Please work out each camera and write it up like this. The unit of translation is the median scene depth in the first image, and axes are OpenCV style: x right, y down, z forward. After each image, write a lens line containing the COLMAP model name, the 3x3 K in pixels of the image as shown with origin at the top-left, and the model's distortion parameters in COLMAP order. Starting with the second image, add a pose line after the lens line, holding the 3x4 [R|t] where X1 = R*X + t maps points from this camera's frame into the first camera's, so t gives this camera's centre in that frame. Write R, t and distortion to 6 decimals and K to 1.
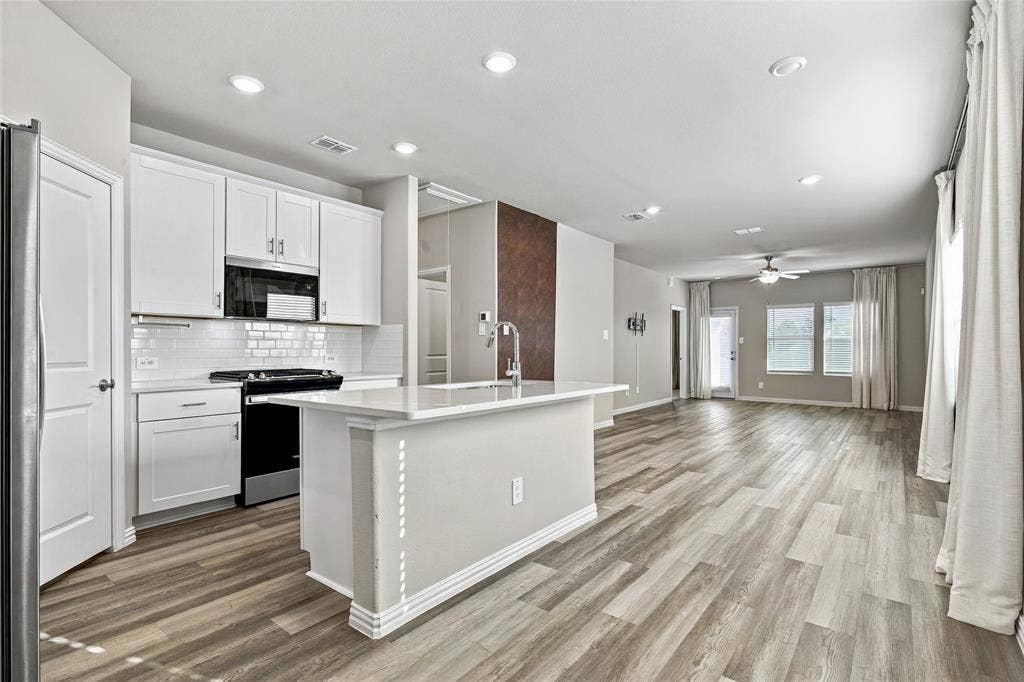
lens RADIAL K [[474.7, 0, 511.0], [0, 474.7, 356.1], [0, 0, 1]] dist [0.000380, -0.000099]
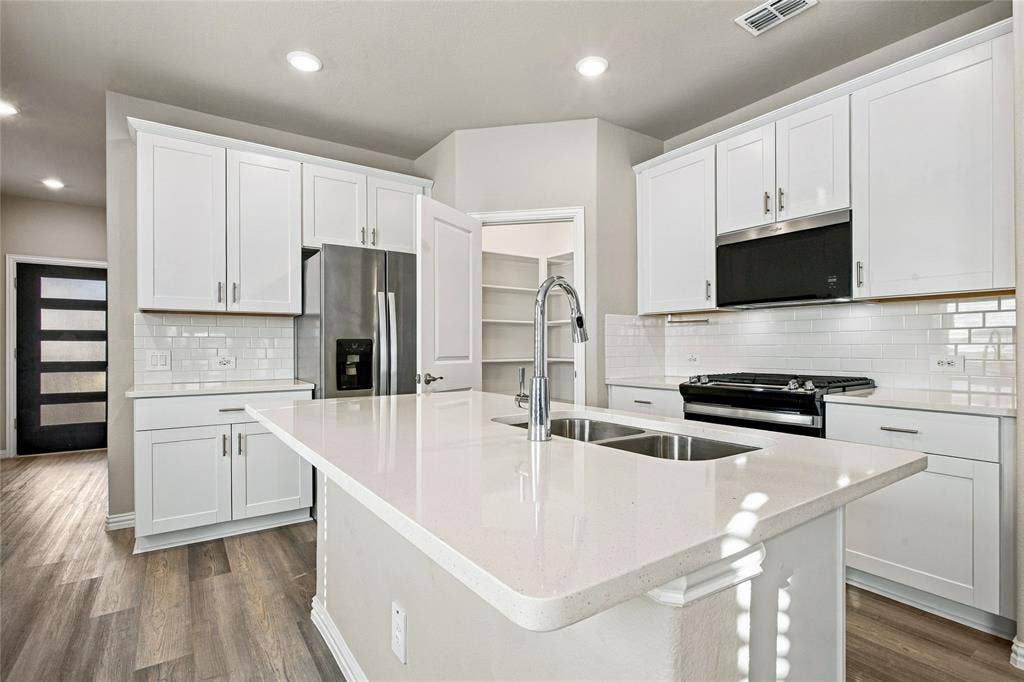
lens RADIAL K [[490.7, 0, 511.7], [0, 490.7, 346.1], [0, 0, 1]] dist [0.000976, 0.000092]
pose [[-0.286213, 0.002643, -0.958162, 0.325996], [-0.002843, 0.999989, 0.003608, -0.015538], [0.958162, 0.003757, -0.286202, 0.851156]]
